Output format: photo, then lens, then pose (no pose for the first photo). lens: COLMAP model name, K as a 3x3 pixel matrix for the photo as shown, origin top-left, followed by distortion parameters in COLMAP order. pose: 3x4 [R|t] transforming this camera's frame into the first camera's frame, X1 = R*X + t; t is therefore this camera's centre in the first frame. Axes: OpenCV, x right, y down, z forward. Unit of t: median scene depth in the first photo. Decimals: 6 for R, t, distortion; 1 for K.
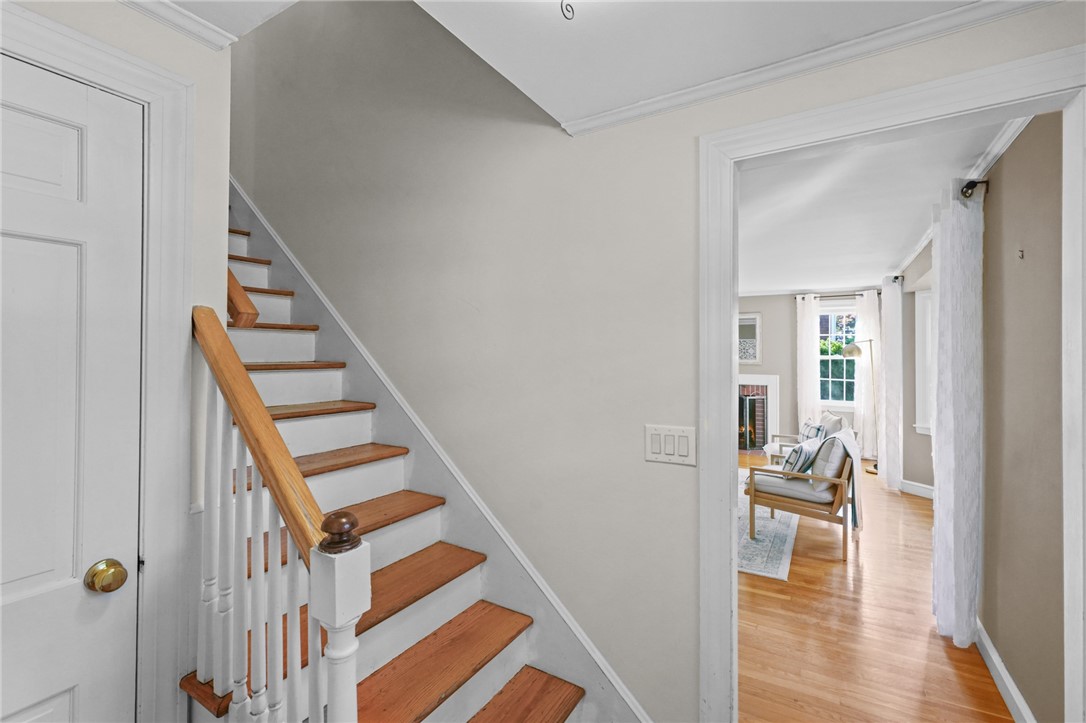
lens RADIAL K [[494.1, 0, 536.4], [0, 494.1, 349.9], [0, 0, 1]] dist [-0.016735, 0.012632]
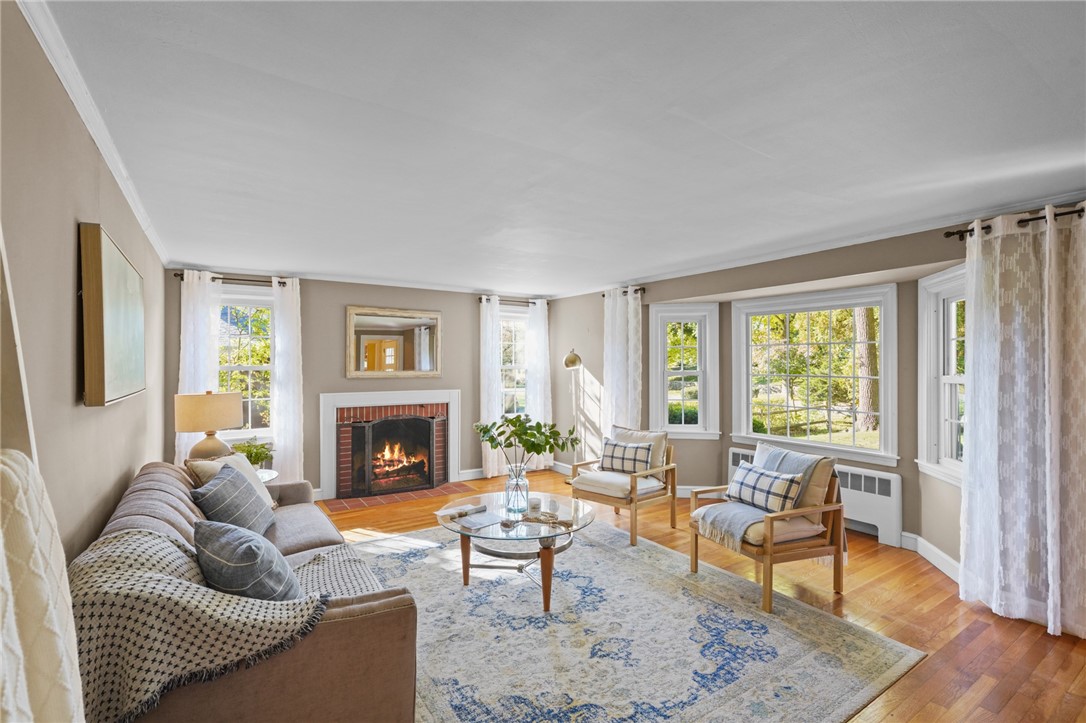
lens RADIAL K [[493.2, 0, 536.7], [0, 493.2, 363.0], [0, 0, 1]] dist [-0.014304, 0.012558]
pose [[0.432057, -0.000029, 0.901846, -0.216066], [-0.003024, 0.999994, 0.001481, 0.005534], [-0.901841, -0.003367, 0.432055, 0.561347]]
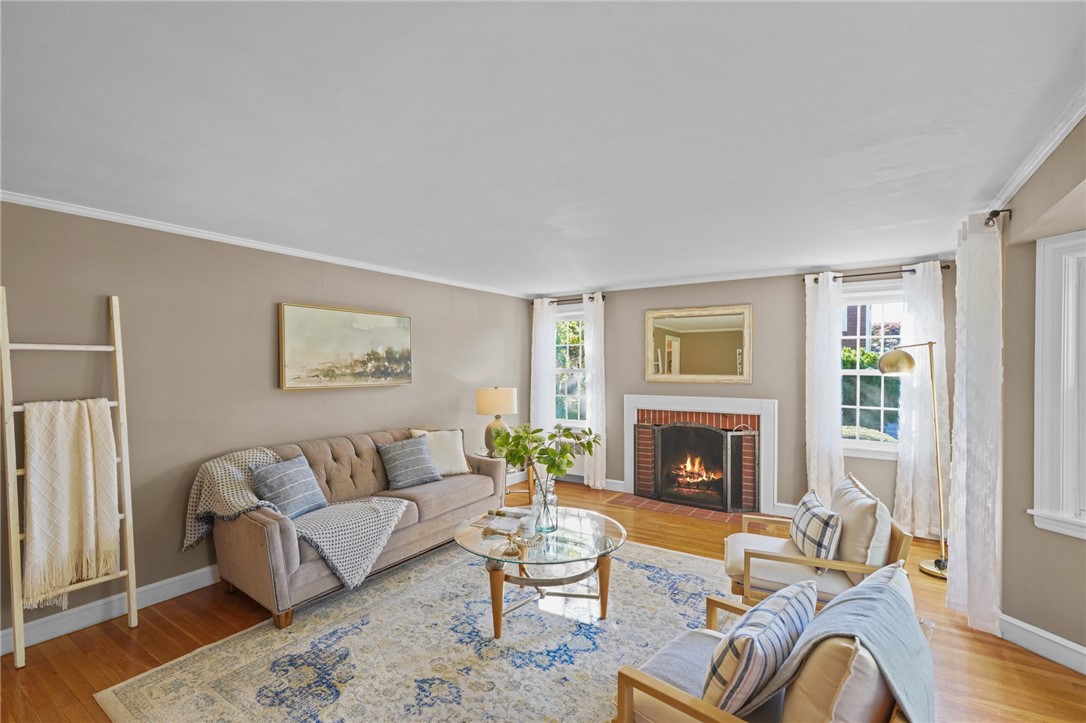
lens RADIAL K [[498.2, 0, 536.2], [0, 498.2, 372.7], [0, 0, 1]] dist [-0.005194, 0.012403]
pose [[0.998941, -0.001618, -0.045983, 0.216730], [0.002468, 0.999827, 0.018443, 0.002573], [0.045946, -0.018537, 0.998772, 0.348146]]
